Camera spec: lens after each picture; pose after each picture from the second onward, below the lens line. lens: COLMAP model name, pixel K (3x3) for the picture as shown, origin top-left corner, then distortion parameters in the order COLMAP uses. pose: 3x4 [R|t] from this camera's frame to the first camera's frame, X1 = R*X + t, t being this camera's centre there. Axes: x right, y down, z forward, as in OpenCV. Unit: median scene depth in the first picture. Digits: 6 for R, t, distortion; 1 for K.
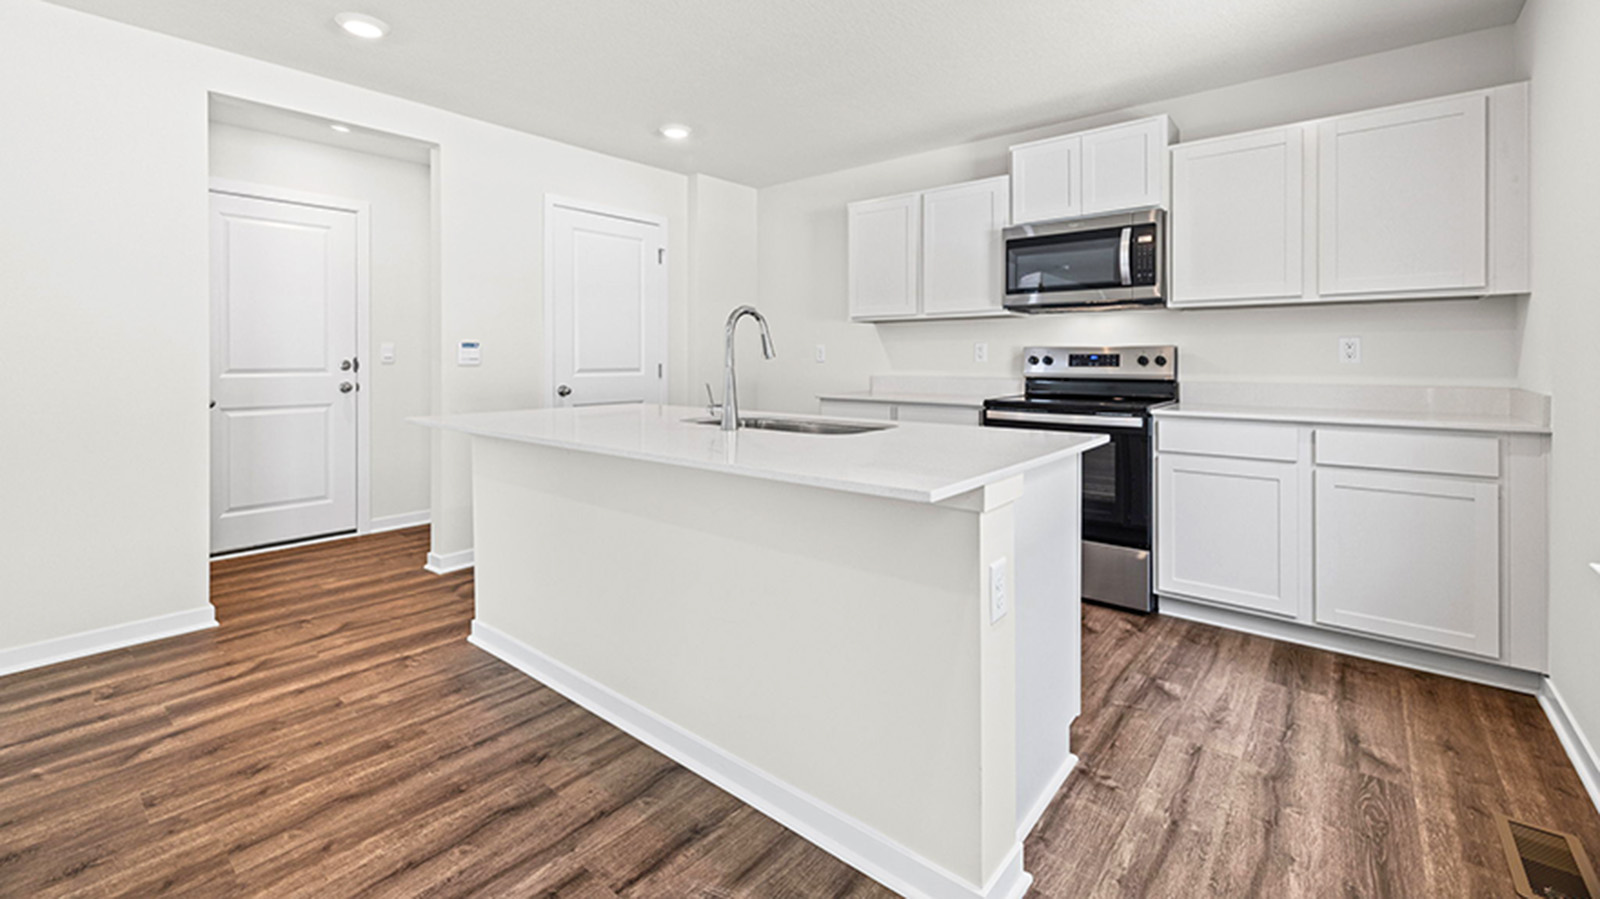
lens RADIAL K [[673.5, 0, 789.8], [0, 673.5, 361.1], [0, 0, 1]] dist [-0.001027, 0.000169]
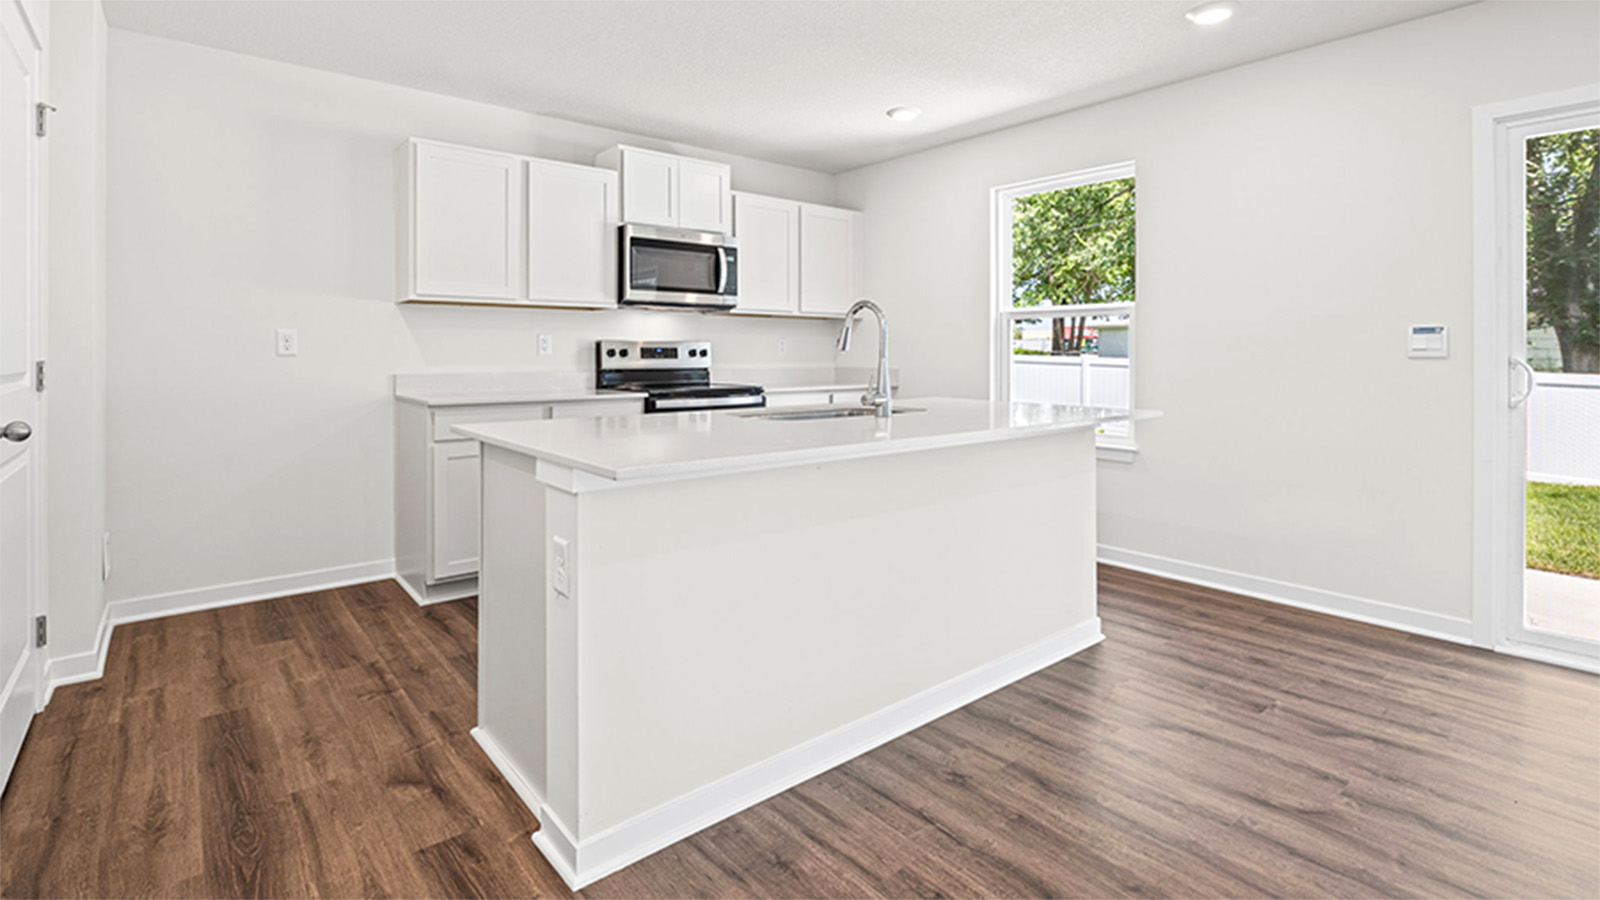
lens RADIAL K [[748.5, 0, 787.4], [0, 748.5, 355.1], [0, 0, 1]] dist [-0.003492, -0.000579]
pose [[0.186783, -0.002193, 0.982399, -0.871831], [0.002411, 0.999996, 0.001774, 0.000541], [-0.982398, 0.002037, 0.186788, 0.628716]]
